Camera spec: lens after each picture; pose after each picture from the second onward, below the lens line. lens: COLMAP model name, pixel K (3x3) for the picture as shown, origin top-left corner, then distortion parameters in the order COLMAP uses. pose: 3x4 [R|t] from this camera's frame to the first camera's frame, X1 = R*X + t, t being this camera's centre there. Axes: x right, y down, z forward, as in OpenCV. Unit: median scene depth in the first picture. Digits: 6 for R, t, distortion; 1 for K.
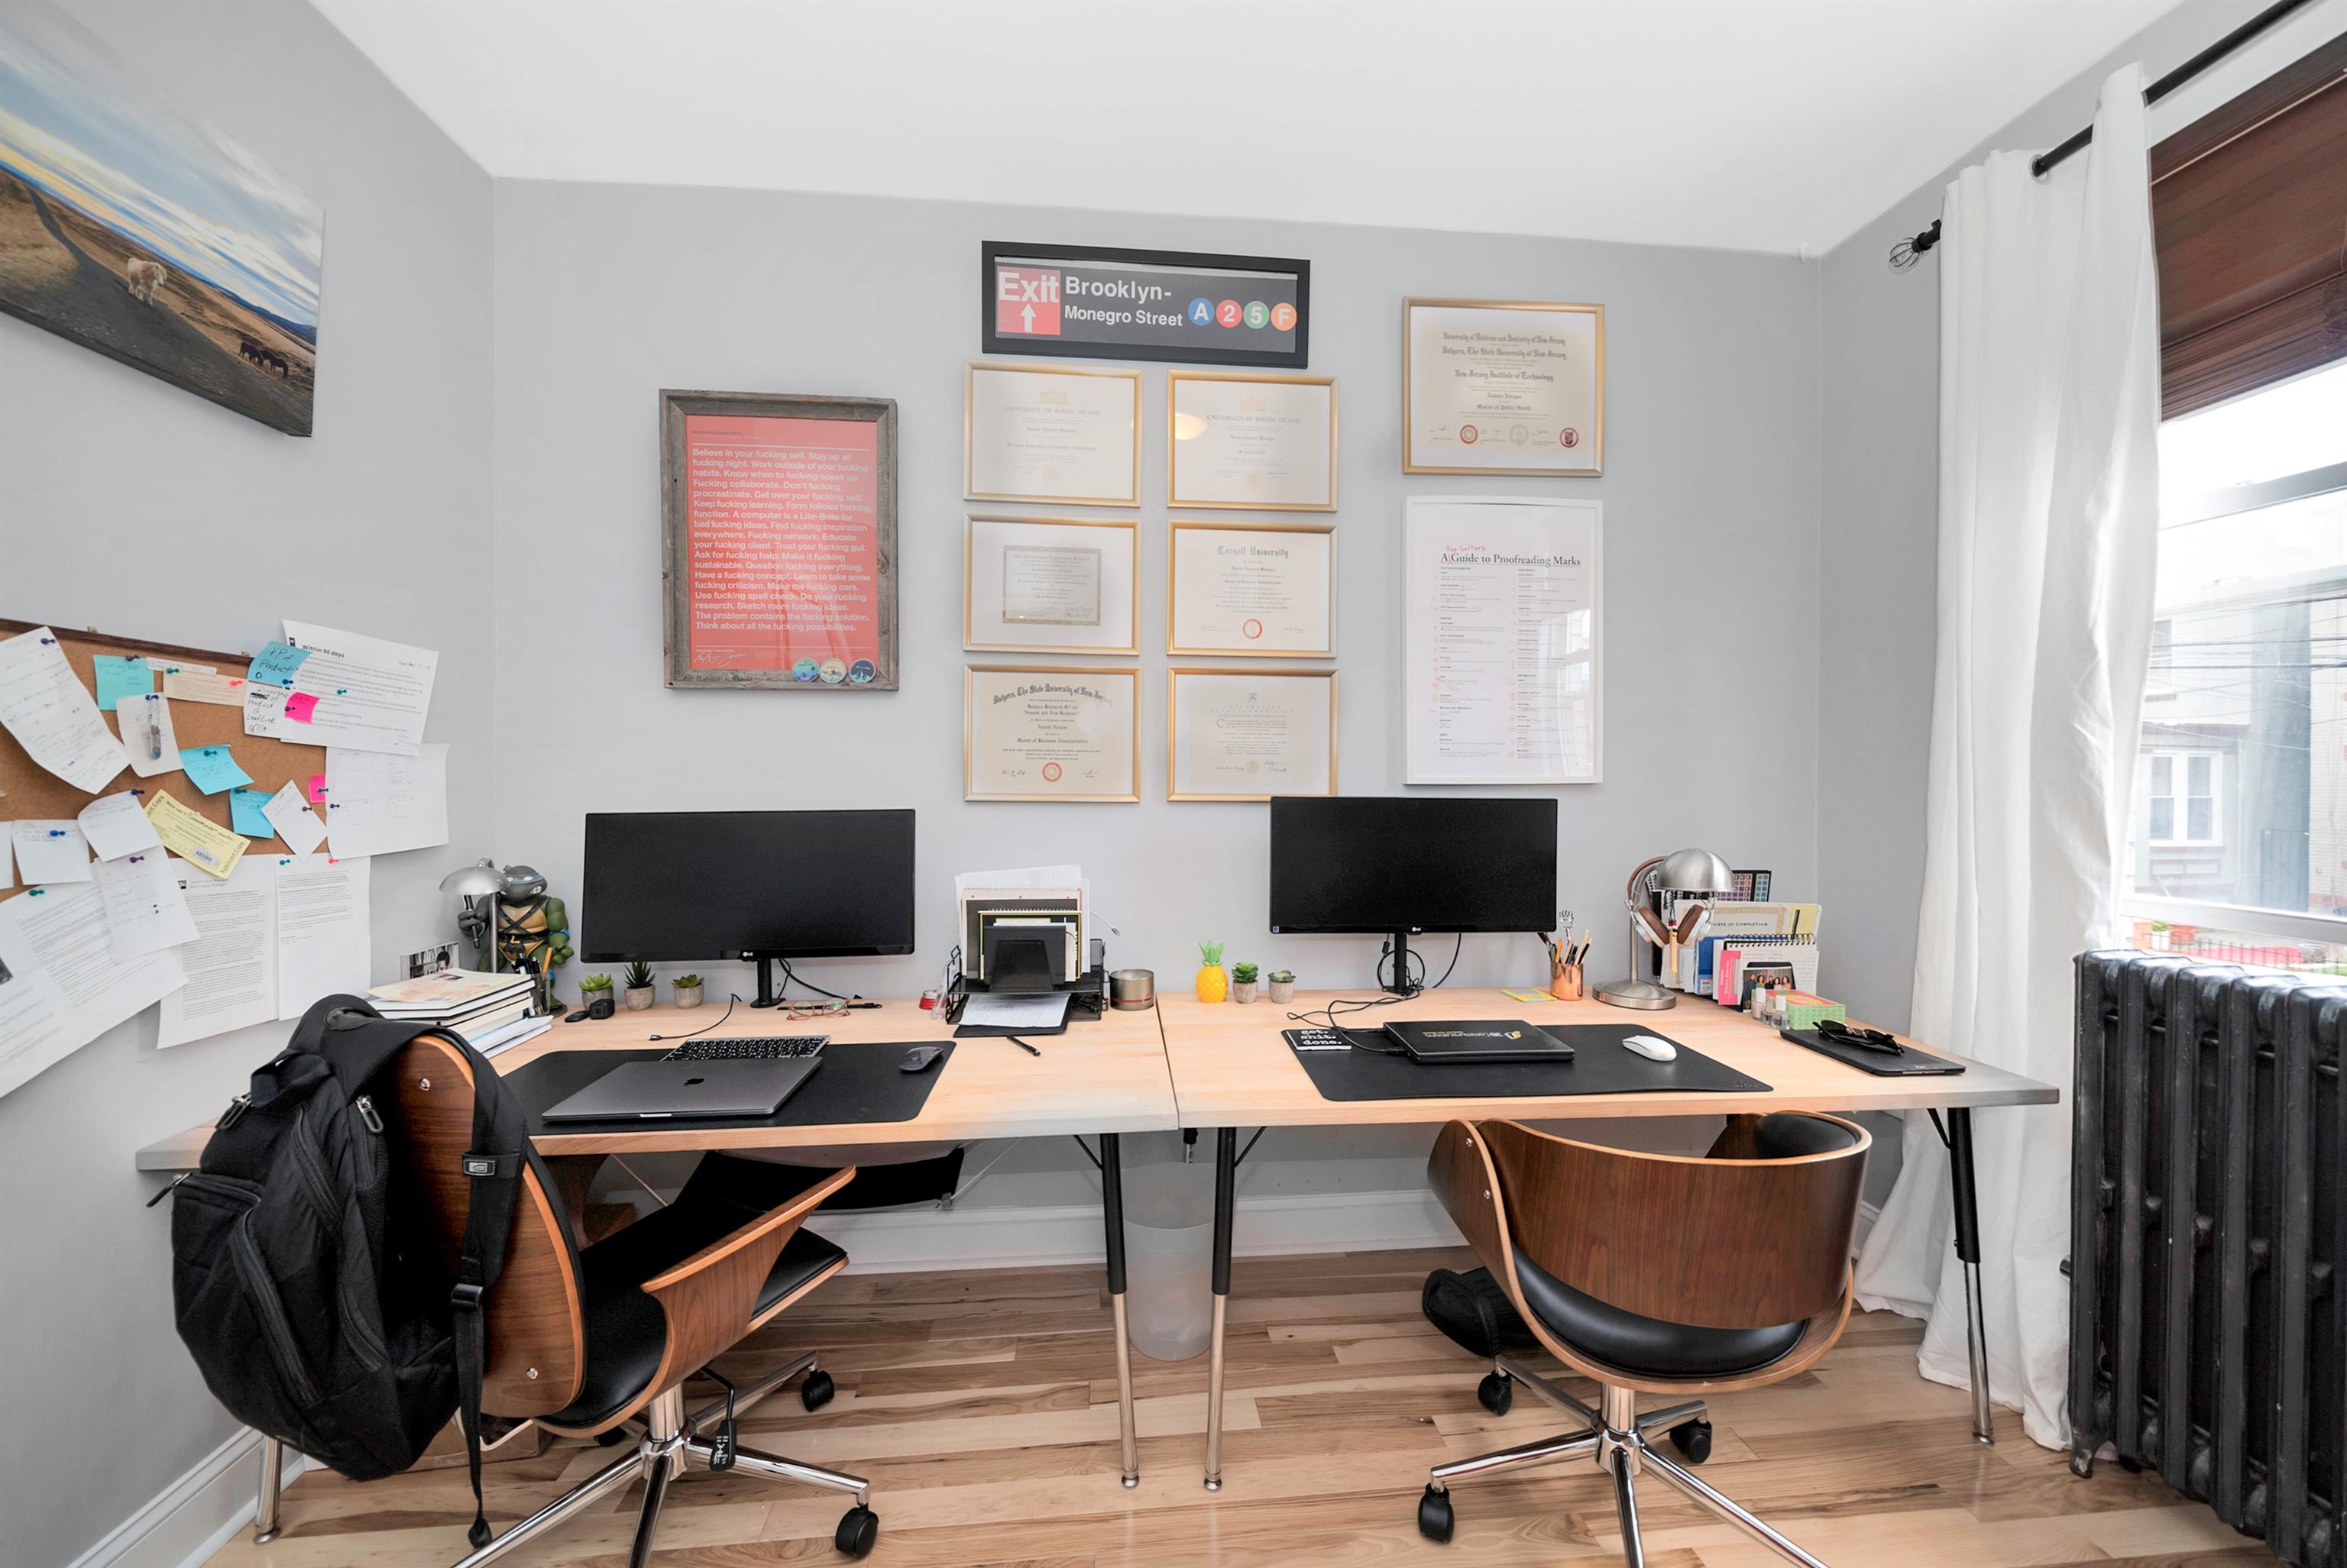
lens RADIAL K [[860.2, 0, 1162.1], [0, 860.2, 782.8], [0, 0, 1]] dist [-0.002685, -0.000137]
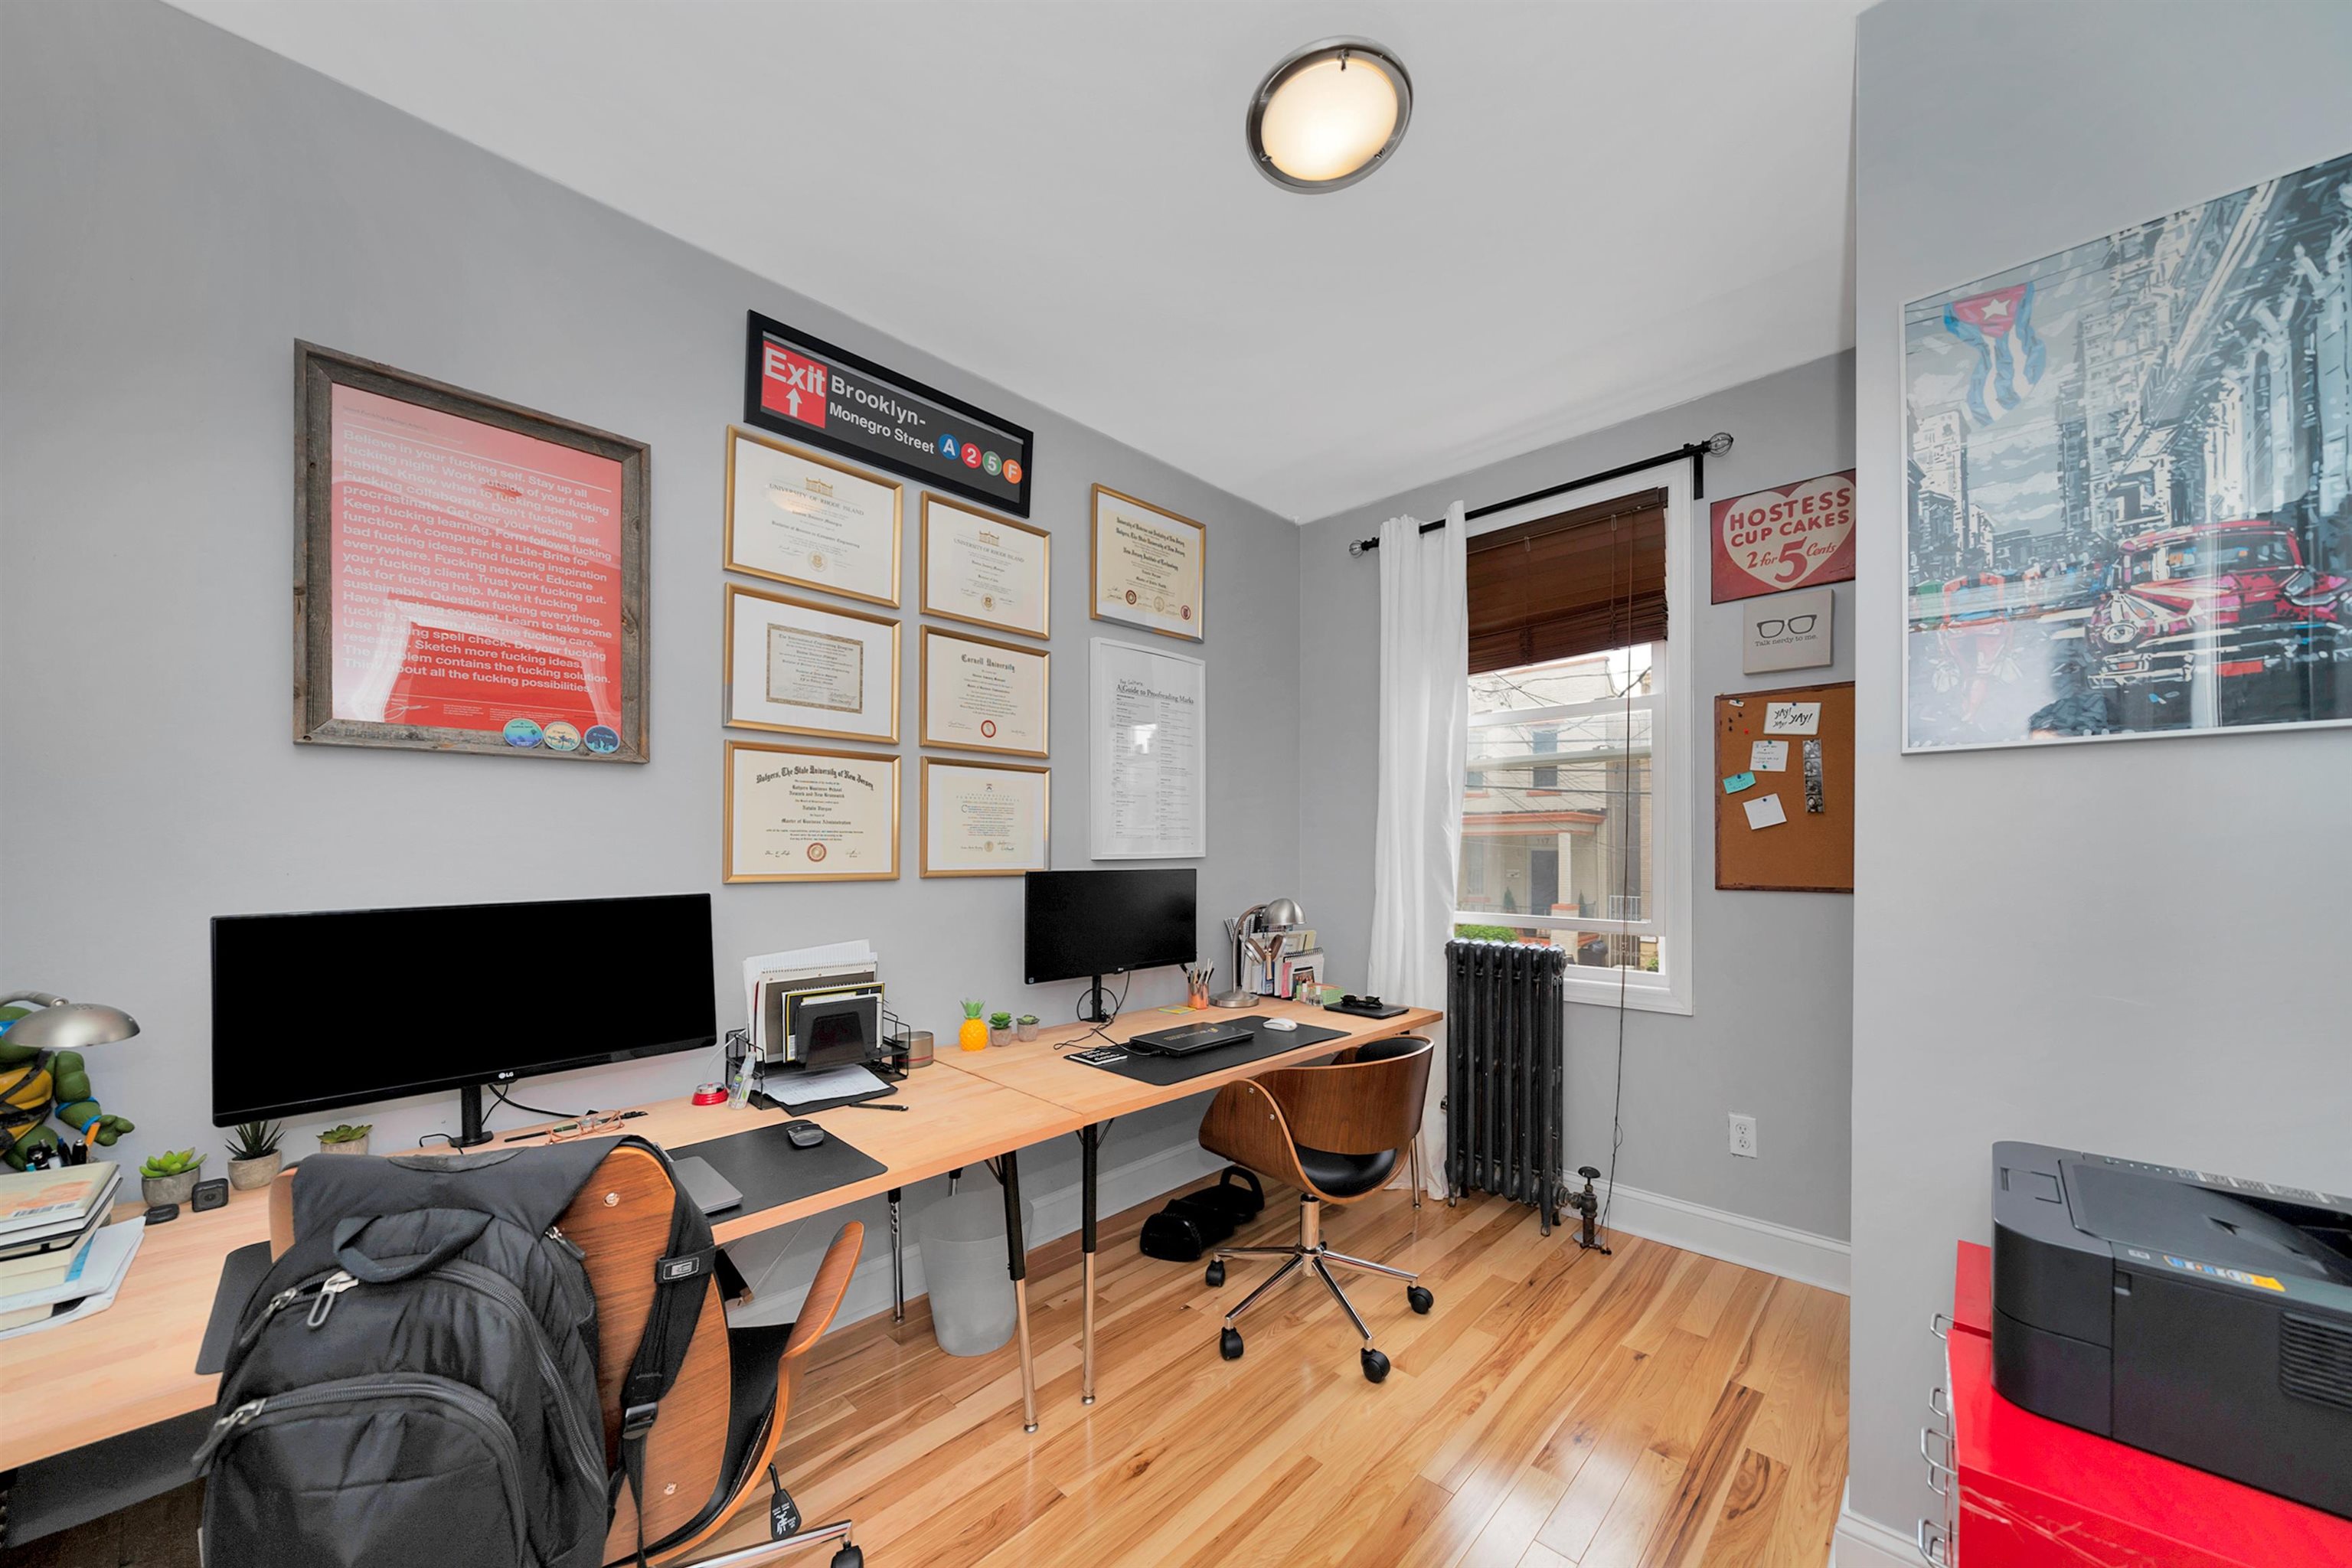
lens RADIAL K [[858.8, 0, 1202.5], [0, 858.8, 843.2], [0, 0, 1]] dist [-0.001806, -0.000087]
pose [[0.740970, 0.000024, 0.671539, -0.485636], [0.006586, 0.999952, -0.007303, -0.013382], [-0.671506, 0.009834, 0.740934, -0.063858]]
